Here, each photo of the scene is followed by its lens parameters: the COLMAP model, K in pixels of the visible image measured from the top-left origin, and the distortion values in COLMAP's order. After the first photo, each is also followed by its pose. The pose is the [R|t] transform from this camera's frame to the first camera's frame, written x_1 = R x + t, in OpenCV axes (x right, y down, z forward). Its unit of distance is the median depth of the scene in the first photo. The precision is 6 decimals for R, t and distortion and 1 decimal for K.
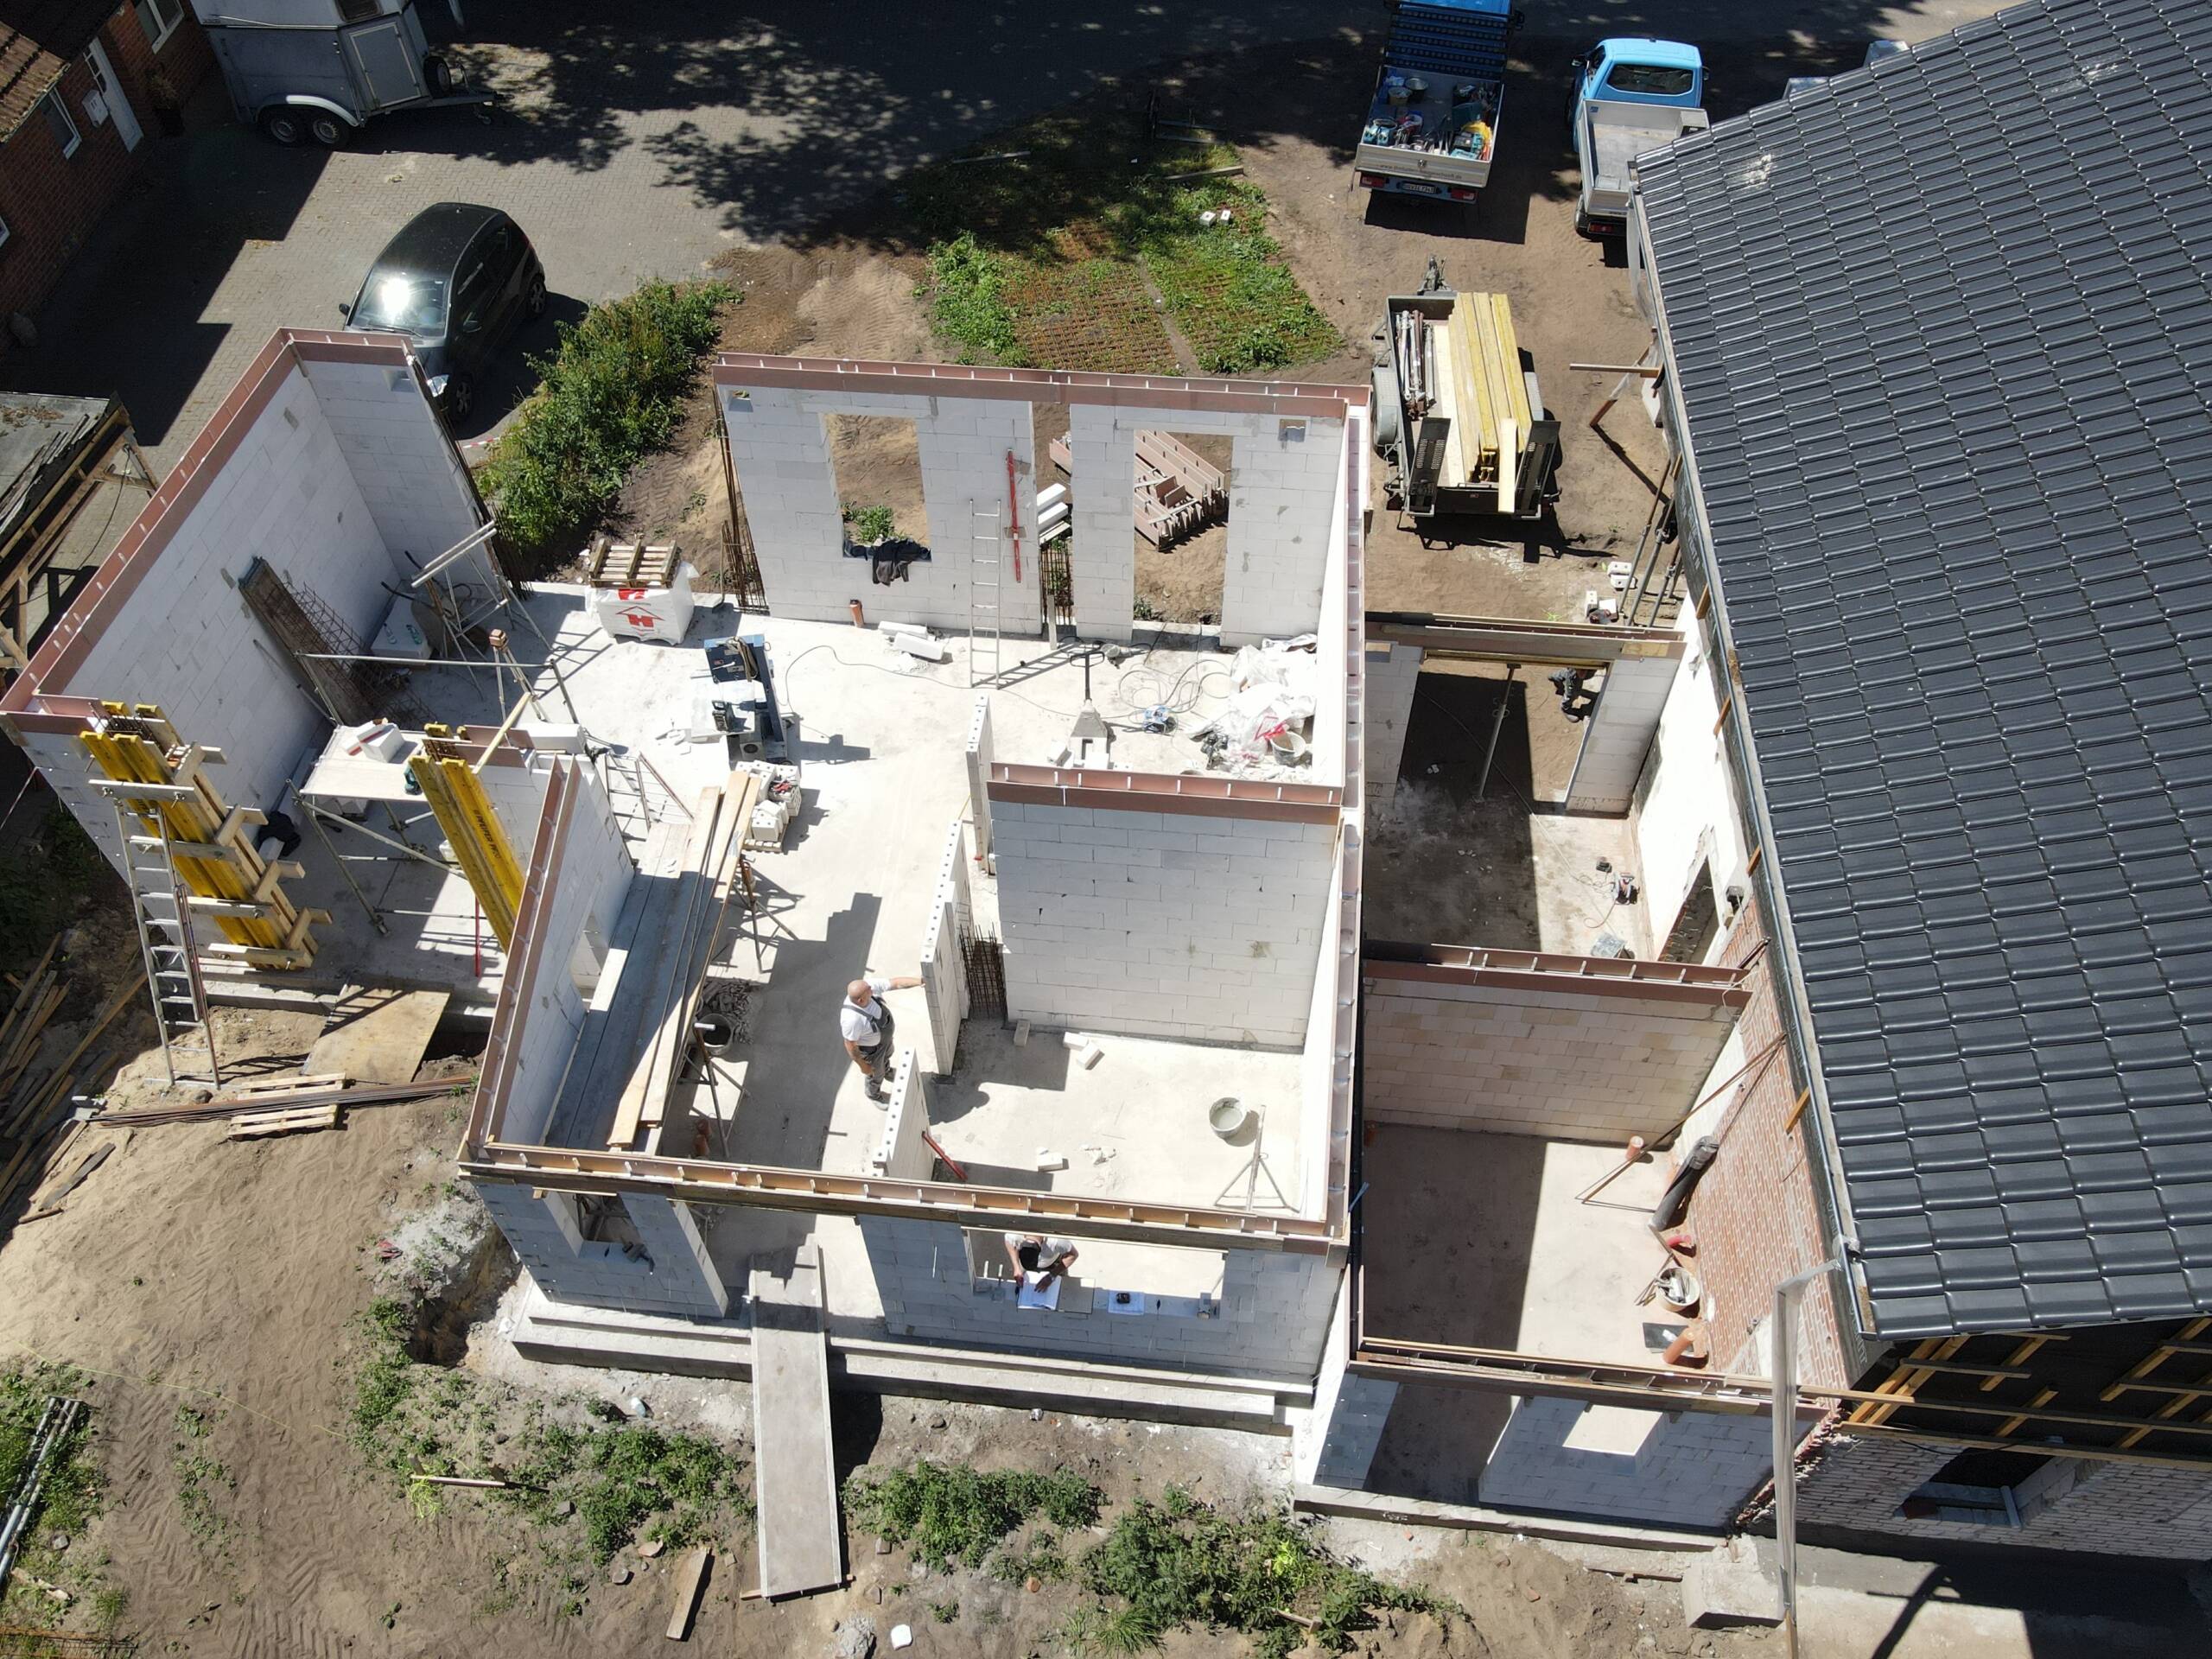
lens RADIAL K [[1617.5, 0, 1106.0], [0, 1617.5, 829.5], [0, 0, 1]] dist [-0.003390, 0.170863]
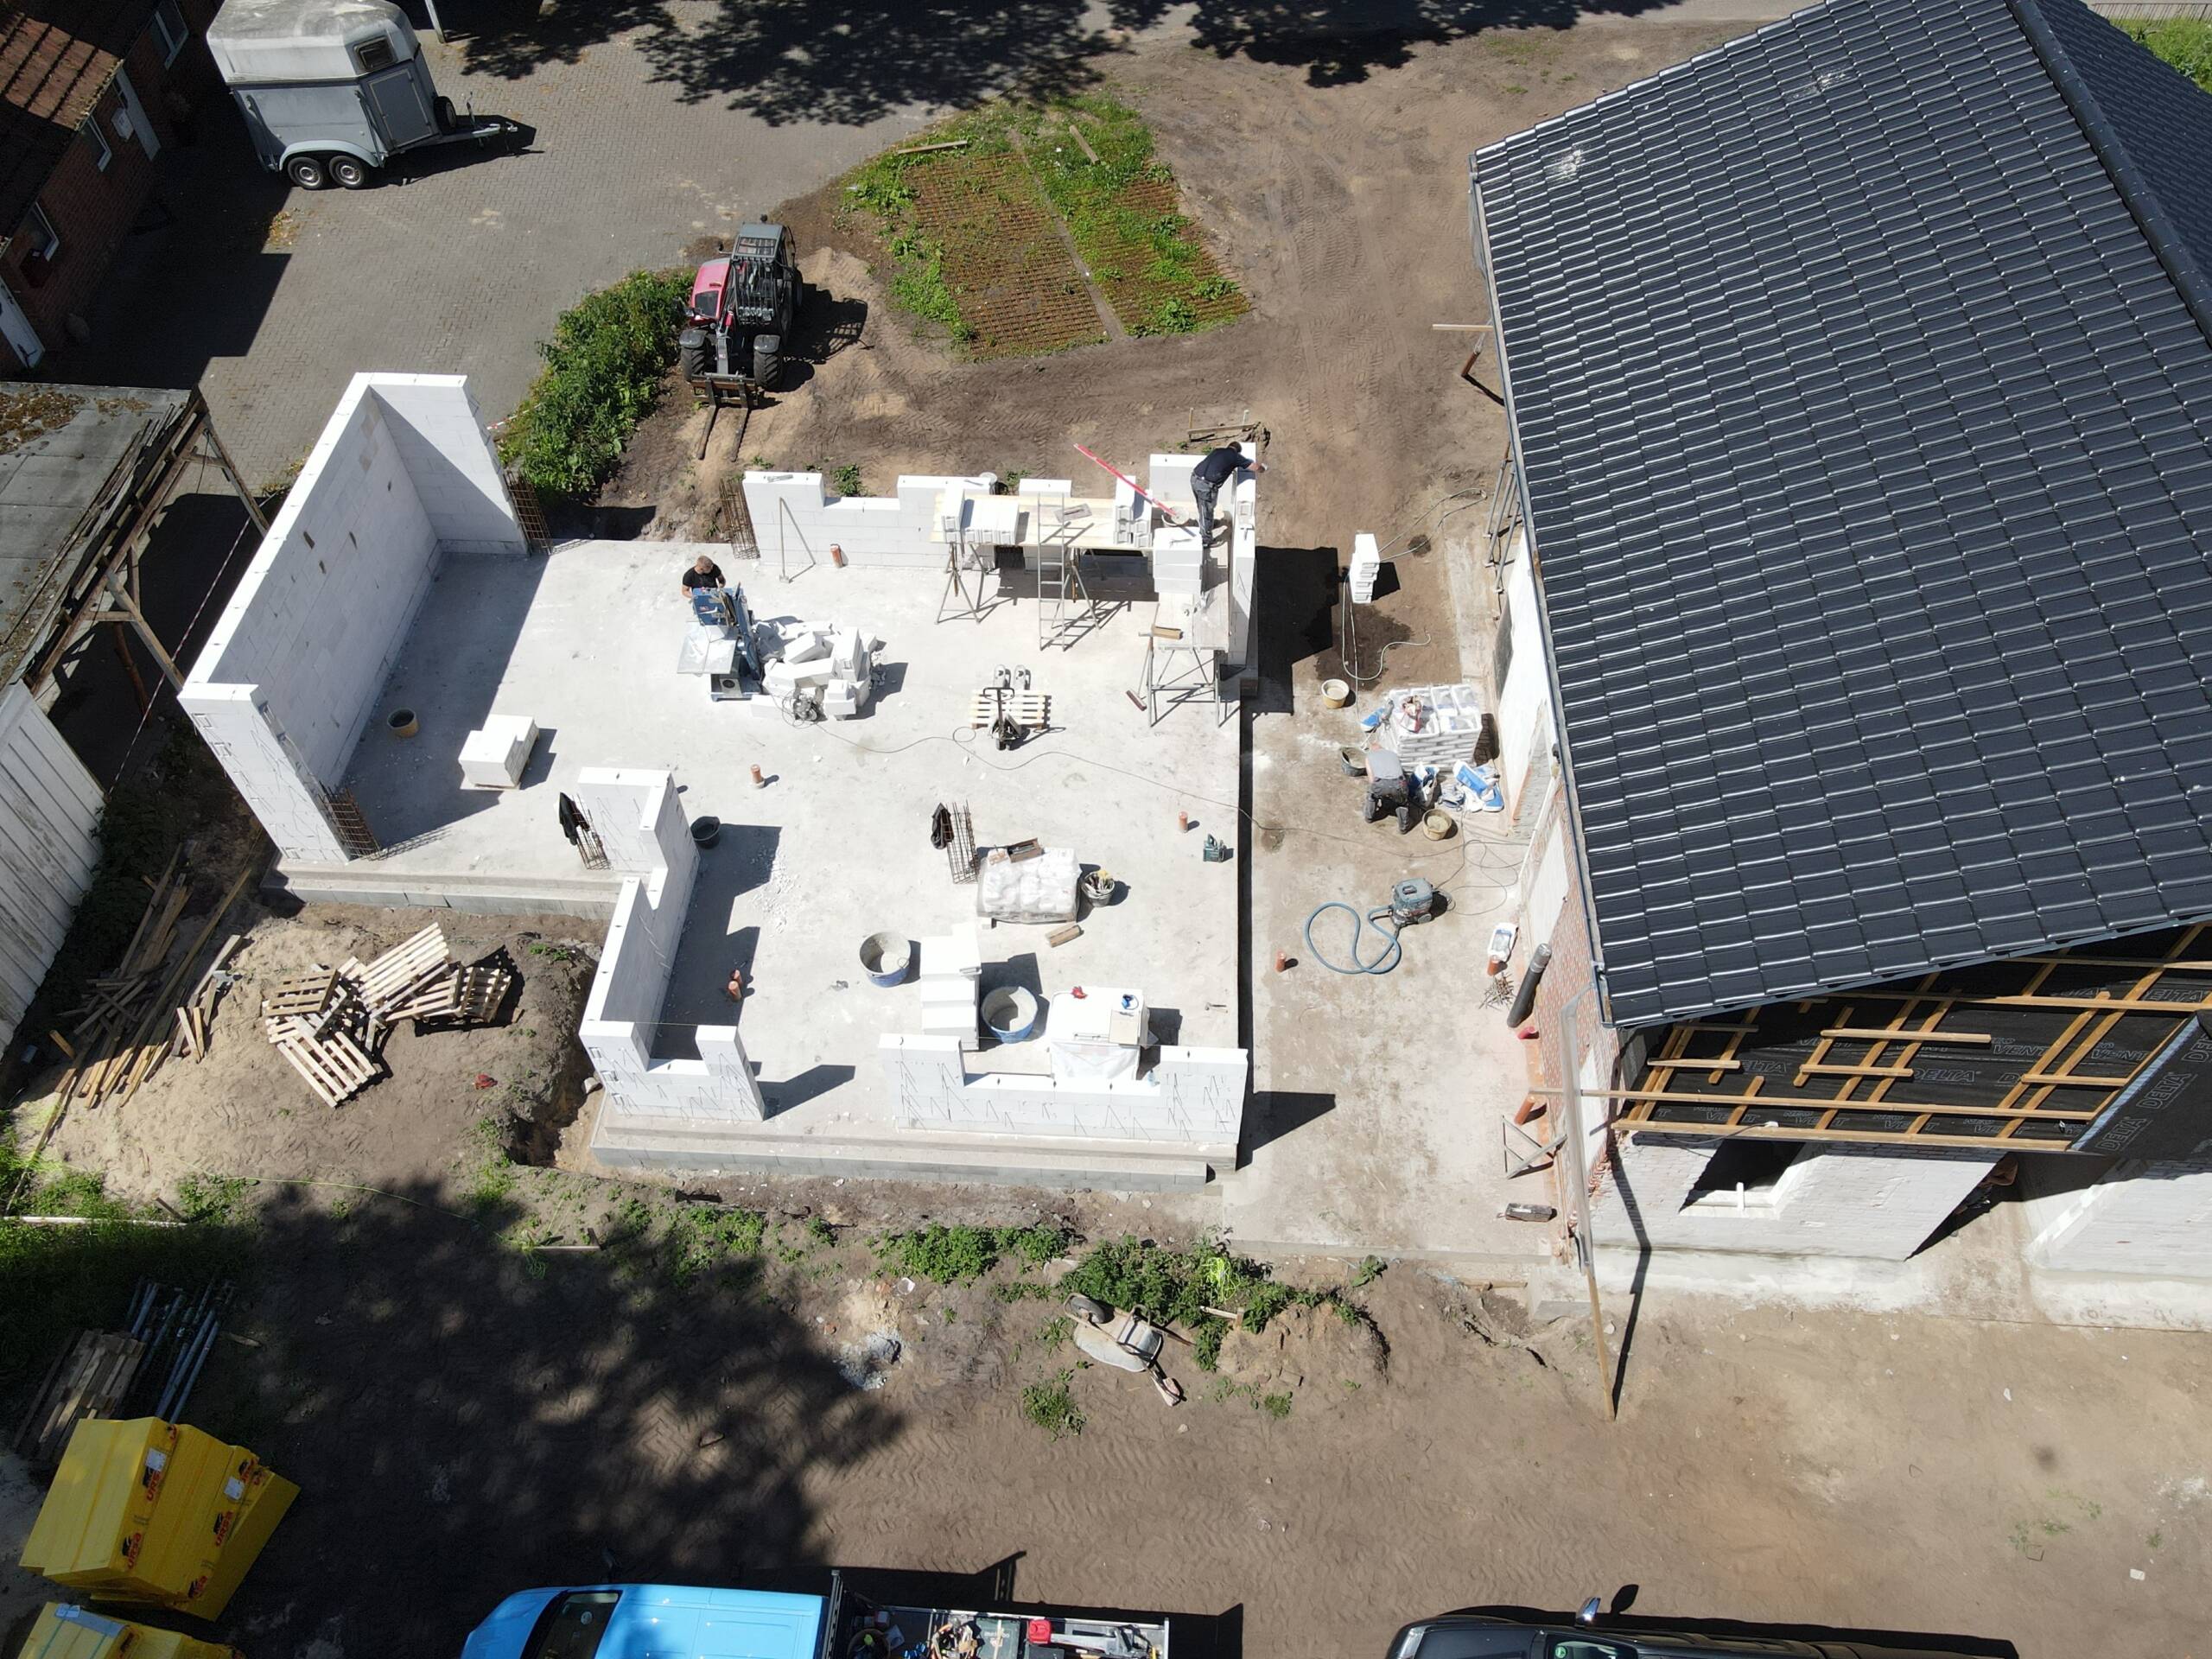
lens RADIAL K [[1617.5, 0, 1106.0], [0, 1617.5, 829.5], [0, 0, 1]] dist [-0.003390, 0.170863]
pose [[0.998935, -0.036210, 0.028611, -0.000428], [0.035521, 0.999075, 0.024233, 0.047850], [-0.029462, -0.023191, 0.999297, -0.199729]]
